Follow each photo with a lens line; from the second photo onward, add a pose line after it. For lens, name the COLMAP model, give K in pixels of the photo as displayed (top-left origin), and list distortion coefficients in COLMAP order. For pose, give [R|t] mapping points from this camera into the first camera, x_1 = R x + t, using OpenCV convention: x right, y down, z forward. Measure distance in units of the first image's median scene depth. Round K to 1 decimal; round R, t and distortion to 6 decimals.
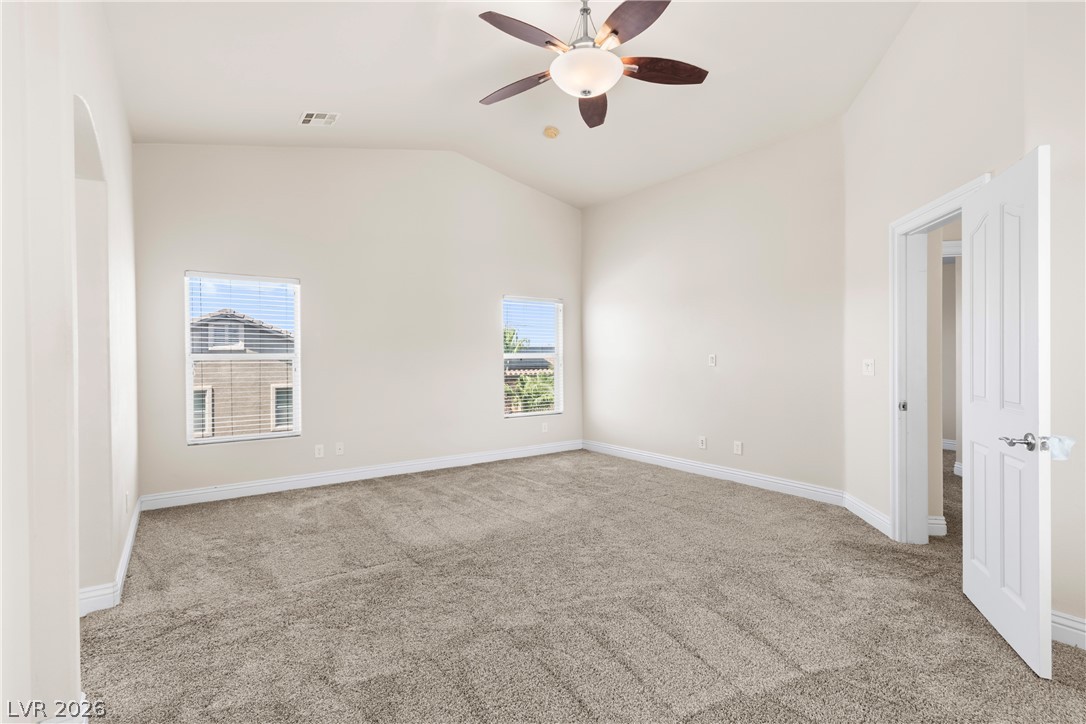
lens RADIAL K [[514.1, 0, 544.7], [0, 514.1, 363.4], [0, 0, 1]] dist [0.004804, 0.000799]
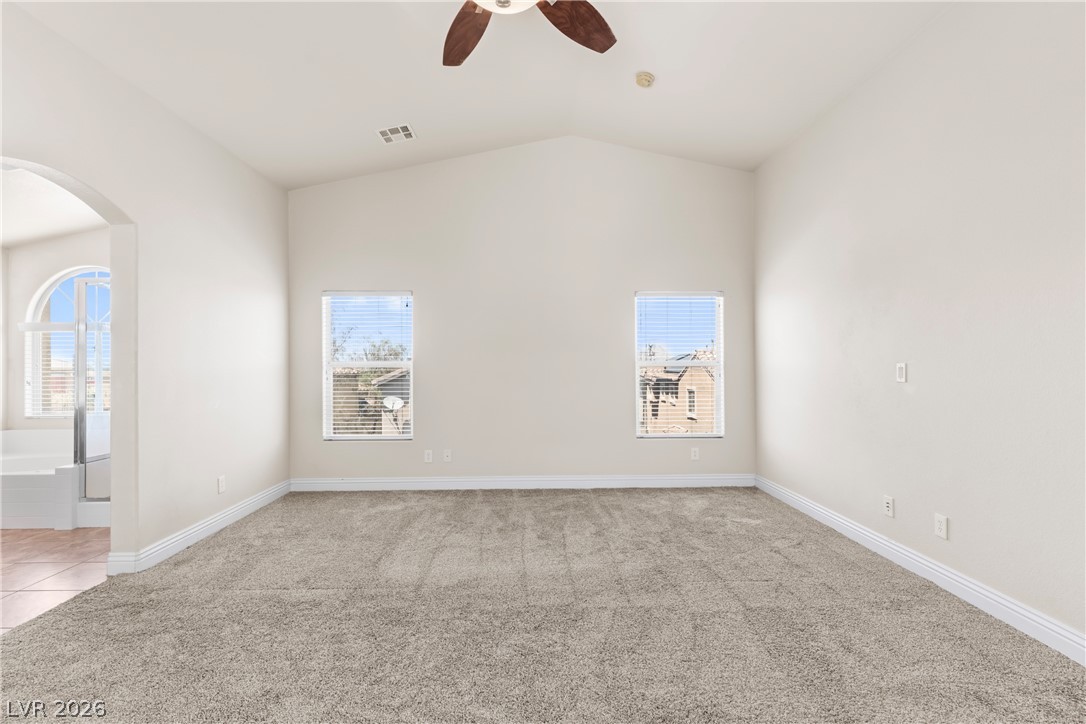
lens RADIAL K [[514.1, 0, 544.0], [0, 514.1, 361.6], [0, 0, 1]] dist [0.004804, 0.000799]
pose [[0.831482, 0.000473, -0.555551, 0.381925], [-0.009314, 0.999871, -0.013088, -0.008586], [0.555473, 0.016057, 0.831379, 0.318054]]
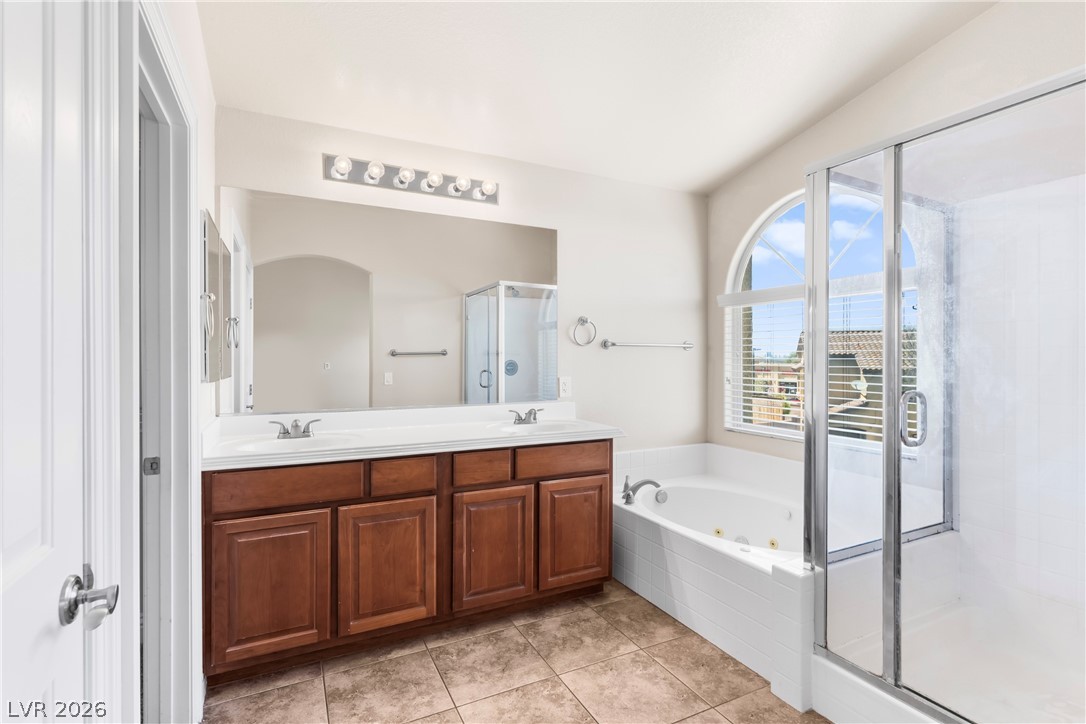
lens RADIAL K [[514.1, 0, 548.5], [0, 514.1, 358.5], [0, 0, 1]] dist [0.004804, 0.000799]
pose [[-0.129529, 0.007936, -0.991544, -0.404175], [-0.014953, 0.999839, 0.009955, -0.002825], [0.991463, 0.016116, -0.129389, 0.468105]]
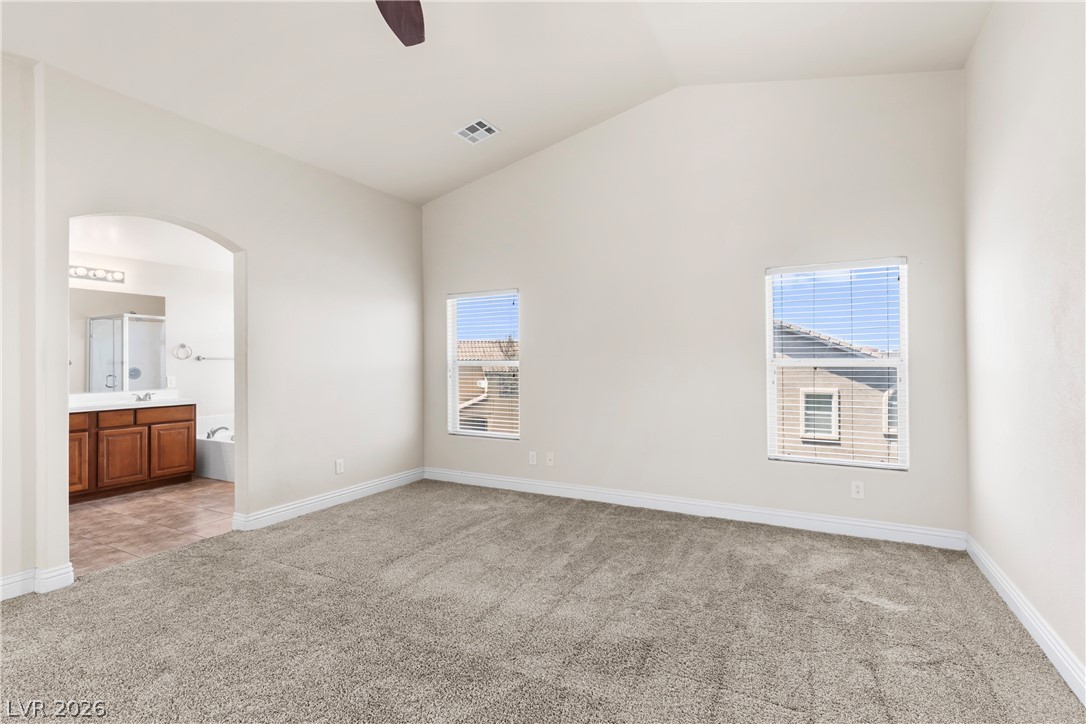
lens RADIAL K [[514.1, 0, 541.5], [0, 514.1, 360.4], [0, 0, 1]] dist [0.004804, 0.000799]
pose [[0.445404, 0.000388, -0.895330, 0.539827], [-0.011277, 0.999923, -0.005177, -0.015708], [0.895259, 0.012403, 0.445374, 0.670235]]
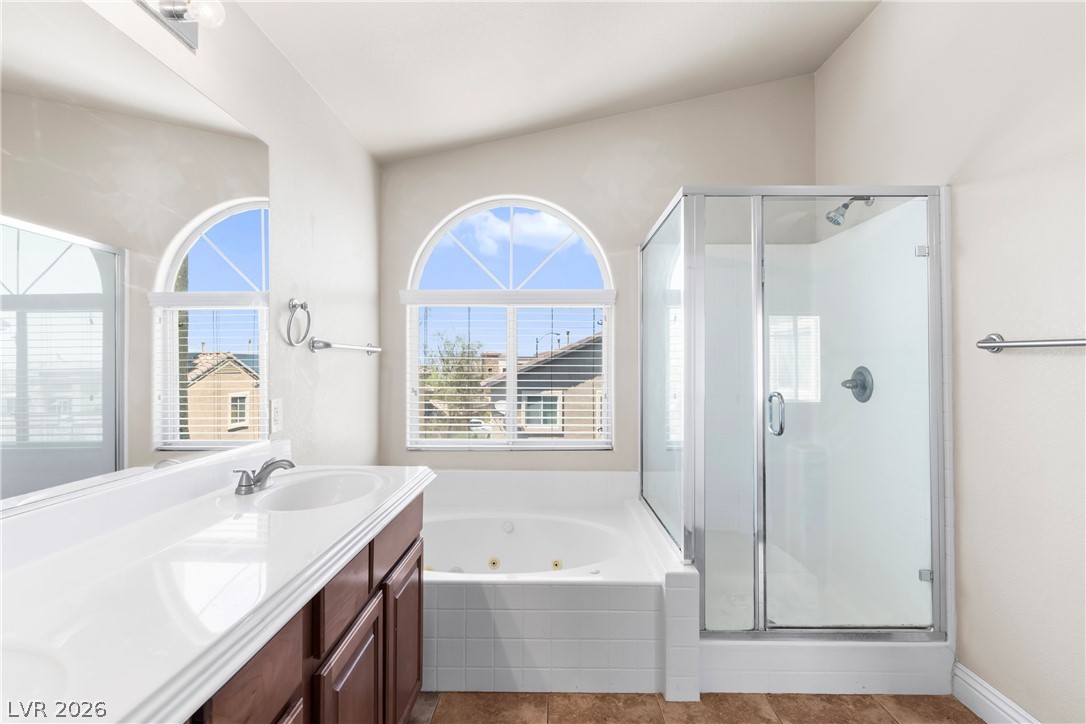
lens RADIAL K [[487.8, 0, 533.8], [0, 487.8, 361.6], [0, 0, 1]] dist [-0.042243, -0.000487]
pose [[0.804303, -0.001626, -0.594218, -0.452555], [-0.009538, 0.999832, -0.015646, -0.001699], [0.594143, 0.018252, 0.804152, 0.427724]]
